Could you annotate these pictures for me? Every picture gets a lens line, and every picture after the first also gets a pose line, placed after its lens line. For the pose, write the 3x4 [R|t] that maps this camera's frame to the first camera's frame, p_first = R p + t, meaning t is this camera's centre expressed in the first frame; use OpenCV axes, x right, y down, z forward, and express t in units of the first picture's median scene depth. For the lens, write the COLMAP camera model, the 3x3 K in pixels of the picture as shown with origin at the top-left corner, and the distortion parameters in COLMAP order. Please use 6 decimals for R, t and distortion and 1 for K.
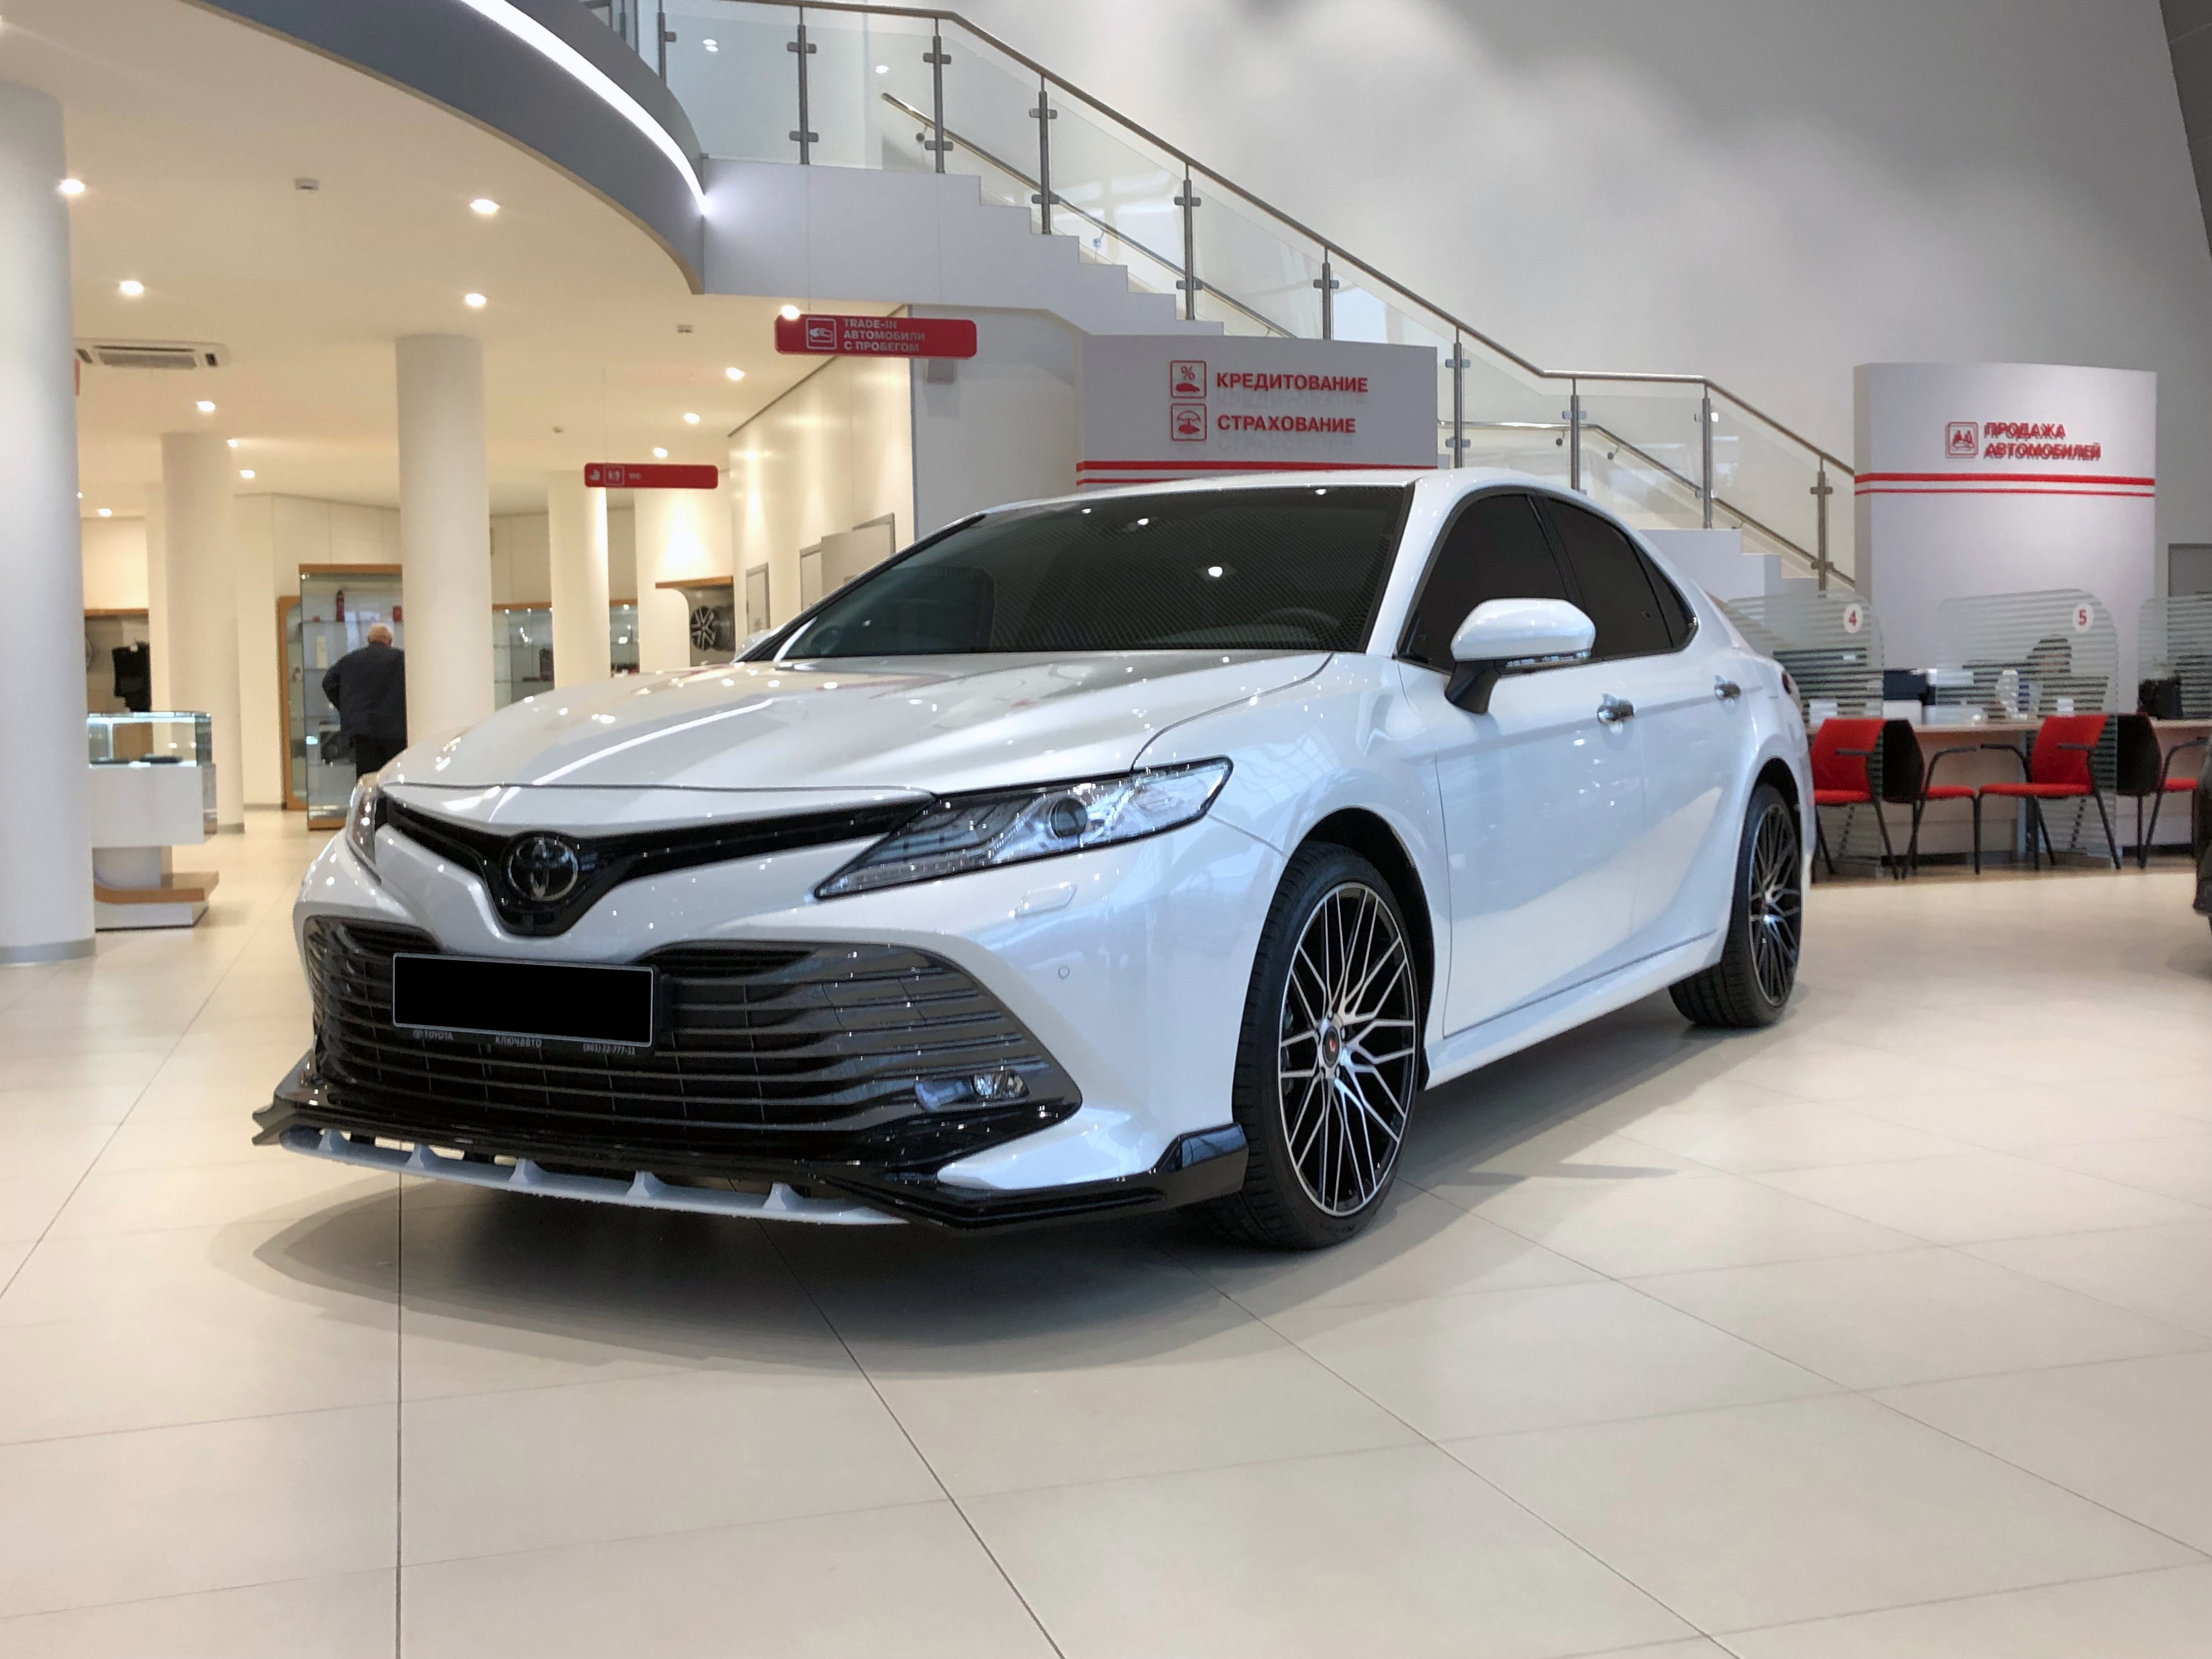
lens RADIAL K [[2246.2, 0, 1094.8], [0, 2246.2, 766.7], [0, 0, 1]] dist [0.028844, 0.000000]
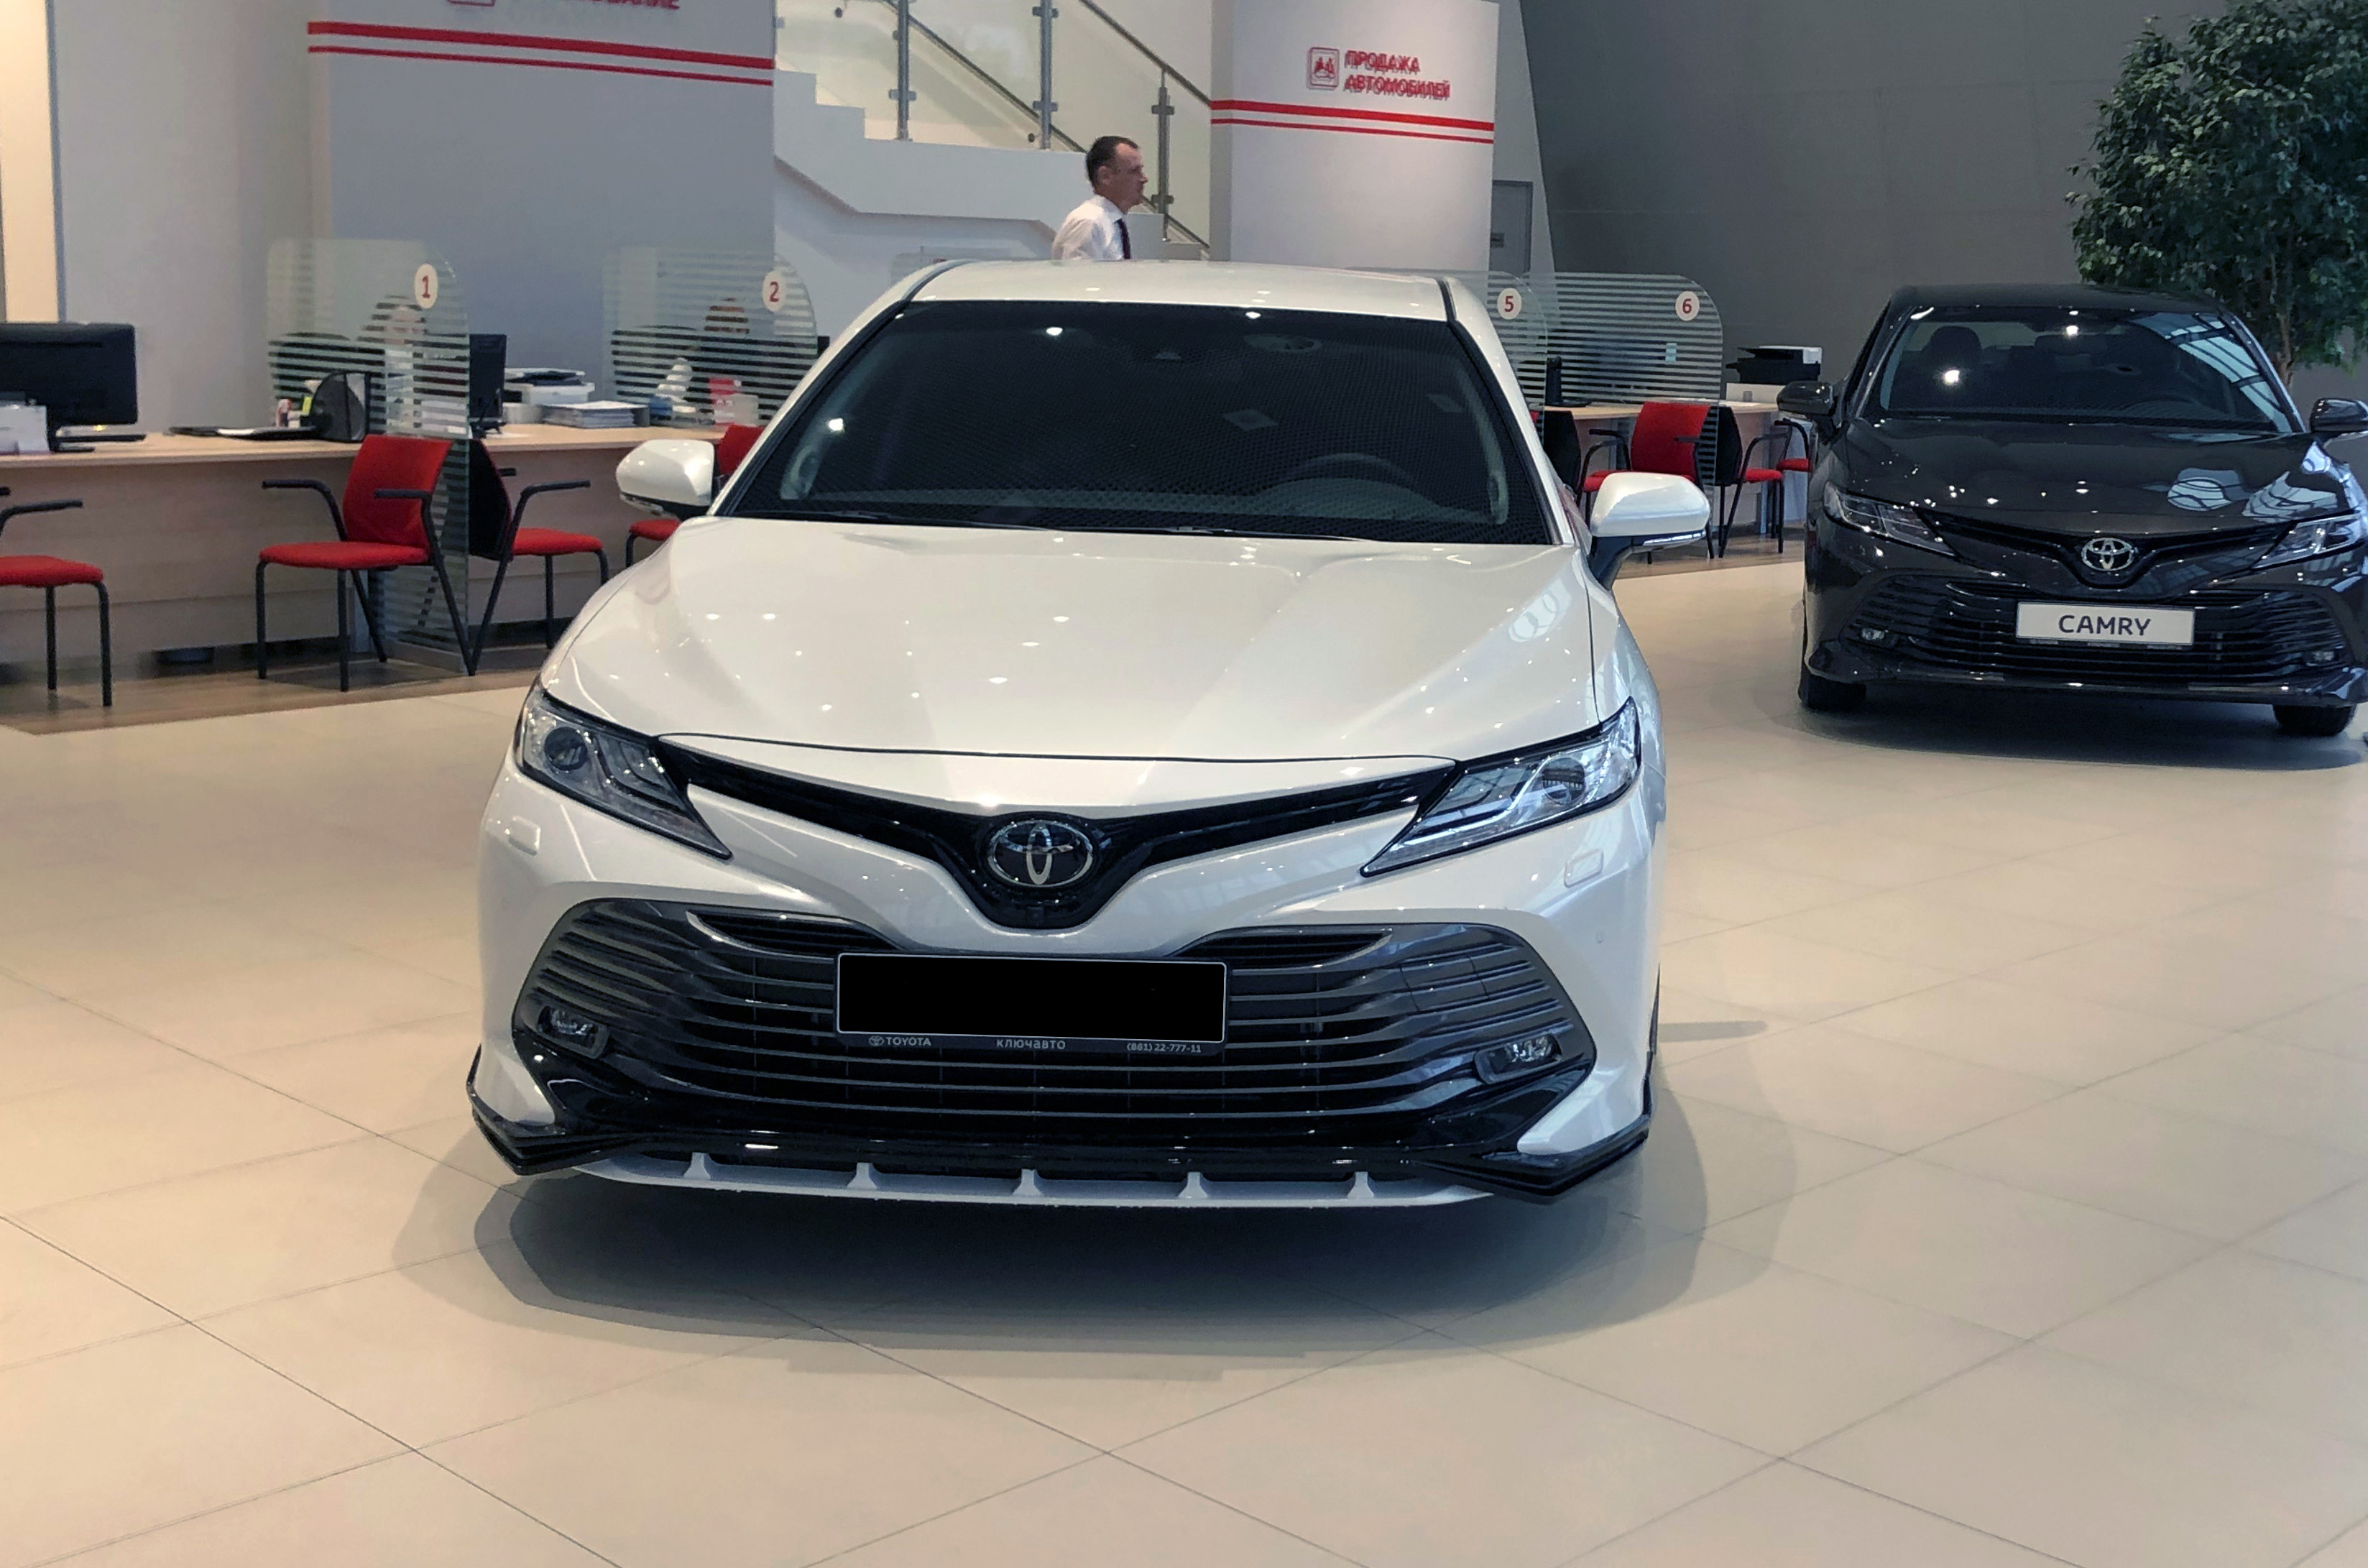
lens RADIAL K [[2909.5, 0, 1446.9], [0, 2909.5, 622.6], [0, 0, 1]] dist [0.041957, 0.000000]
pose [[0.858780, -0.021698, 0.511884, -0.619222], [-0.030644, 0.995139, 0.093593, -0.142367], [-0.511426, -0.096062, 0.853941, -0.067810]]
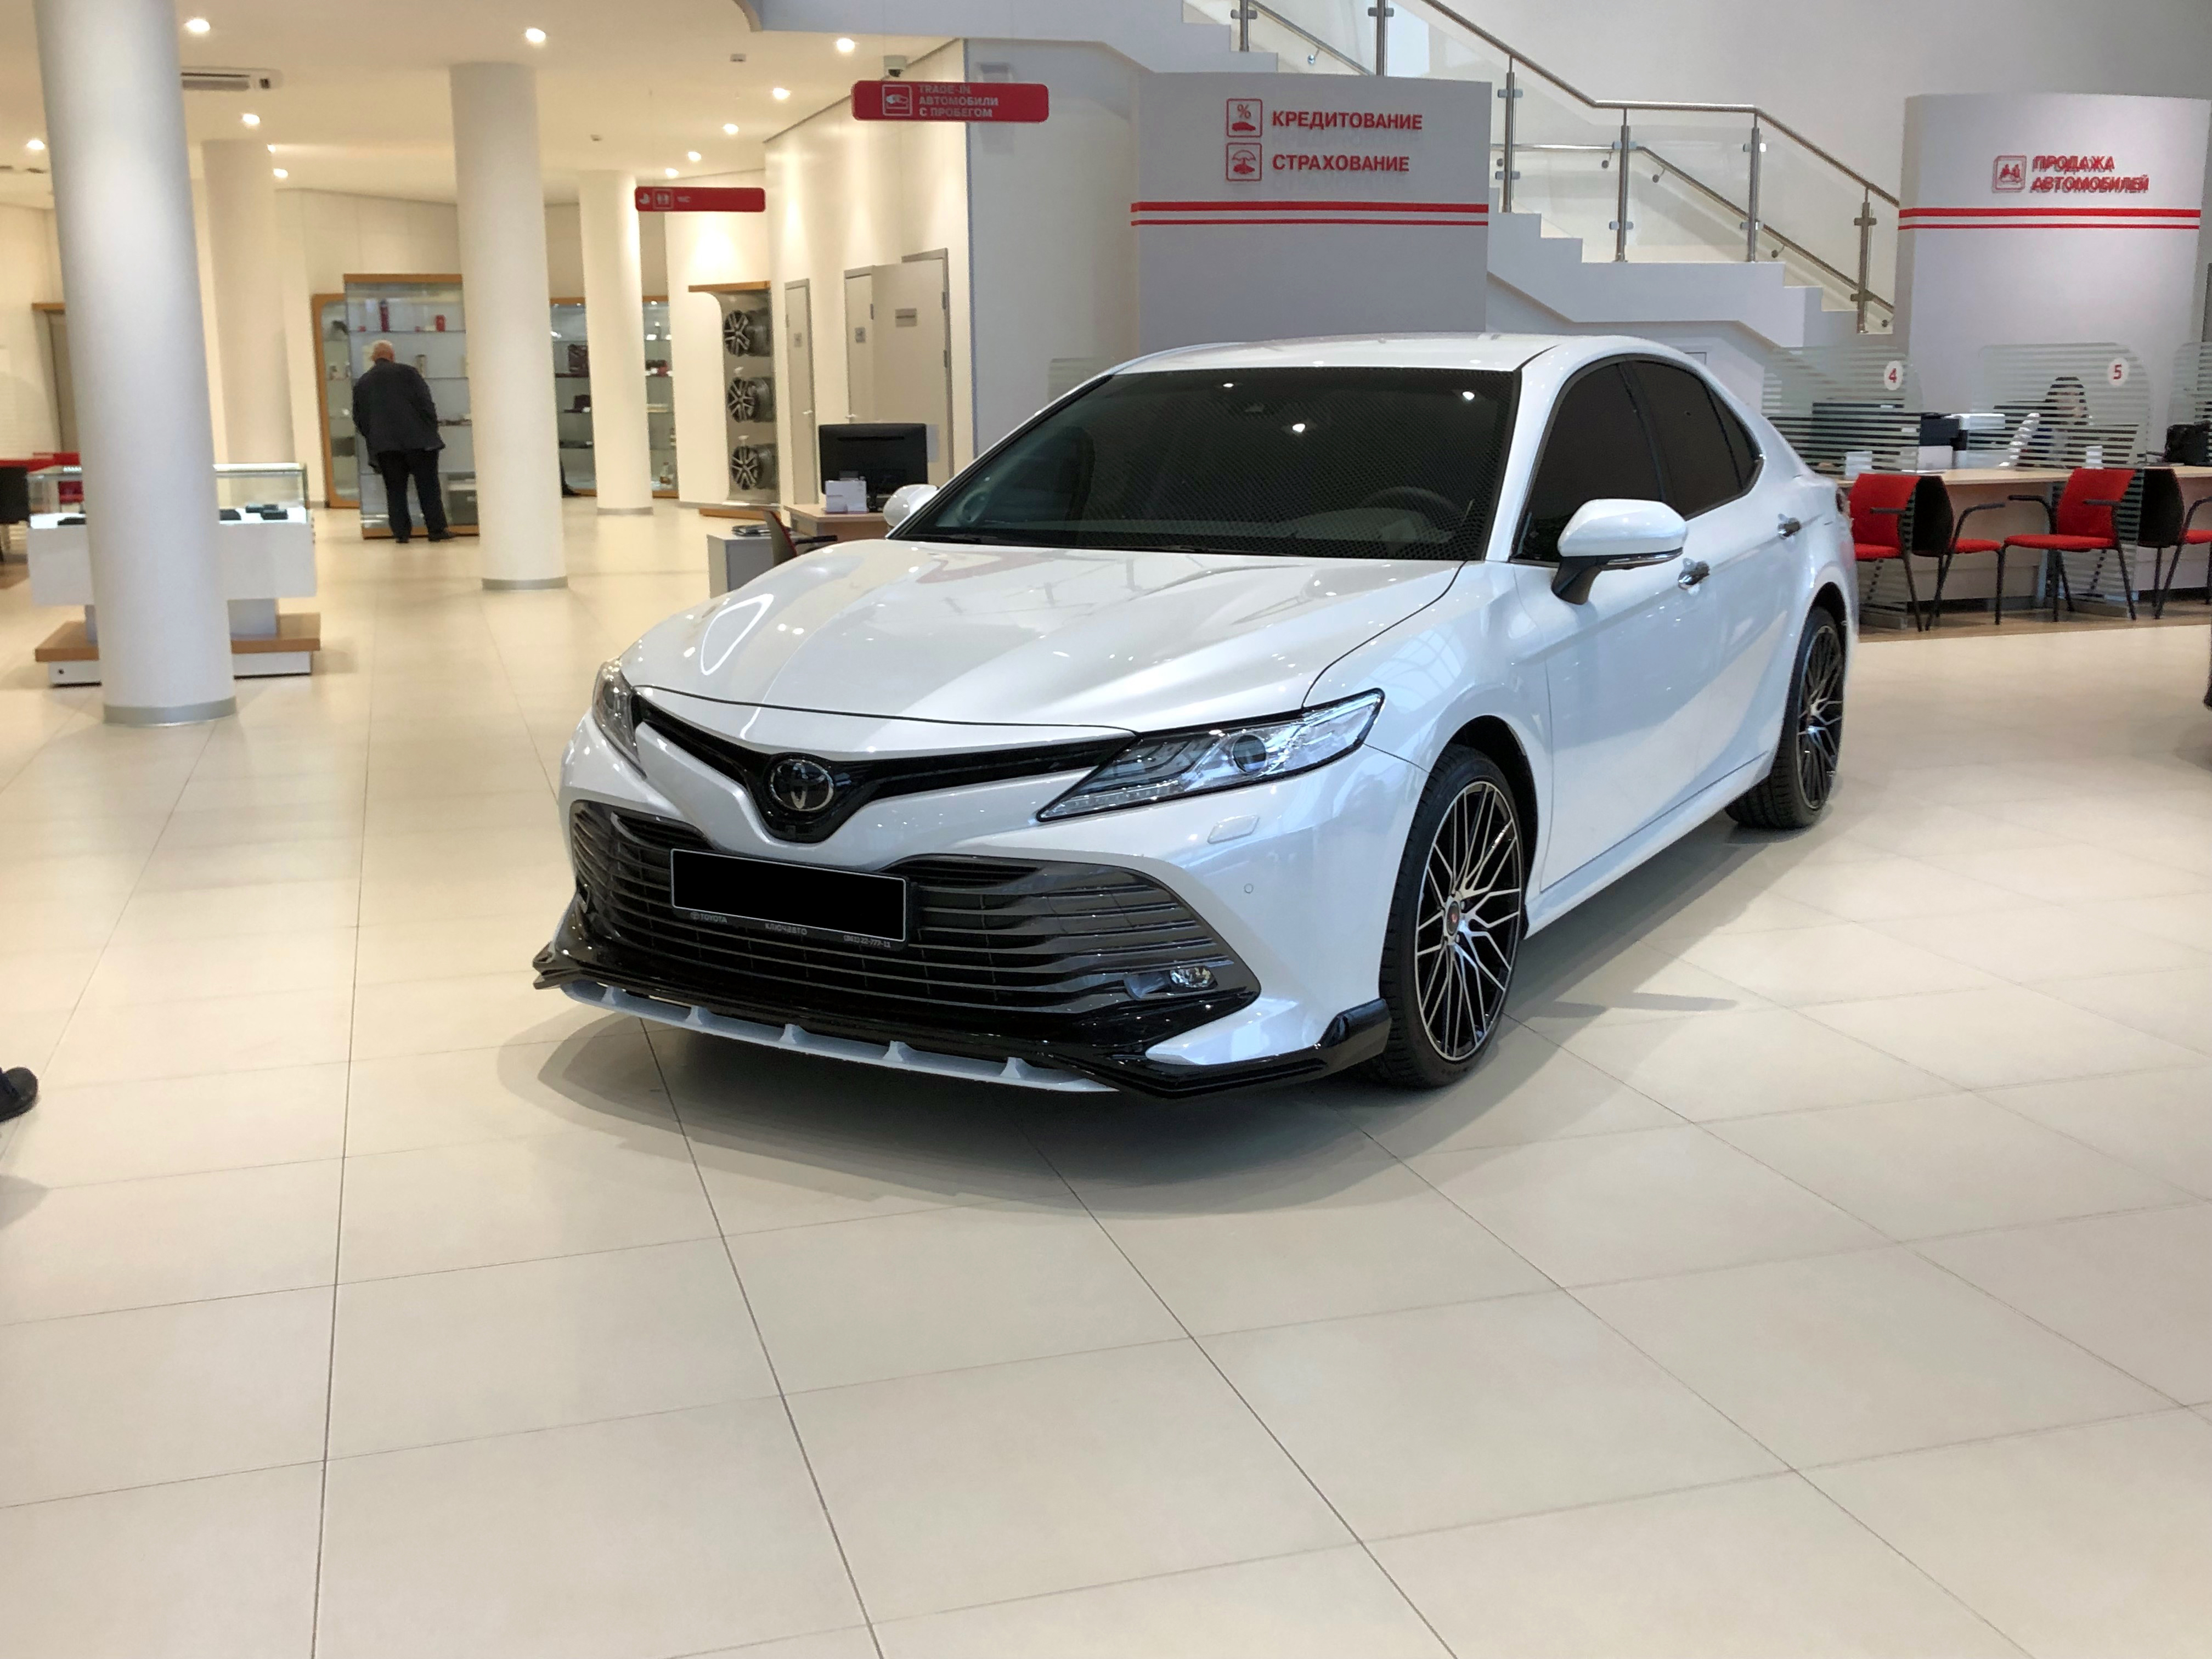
lens RADIAL K [[2246.2, 0, 1070.0], [0, 2246.2, 776.2], [0, 0, 1]] dist [0.028844, 0.000000]
pose [[0.999926, 0.007659, -0.009445, -0.081854], [-0.006114, 0.988058, 0.153963, -0.124215], [0.010512, -0.153894, 0.988031, -0.142723]]
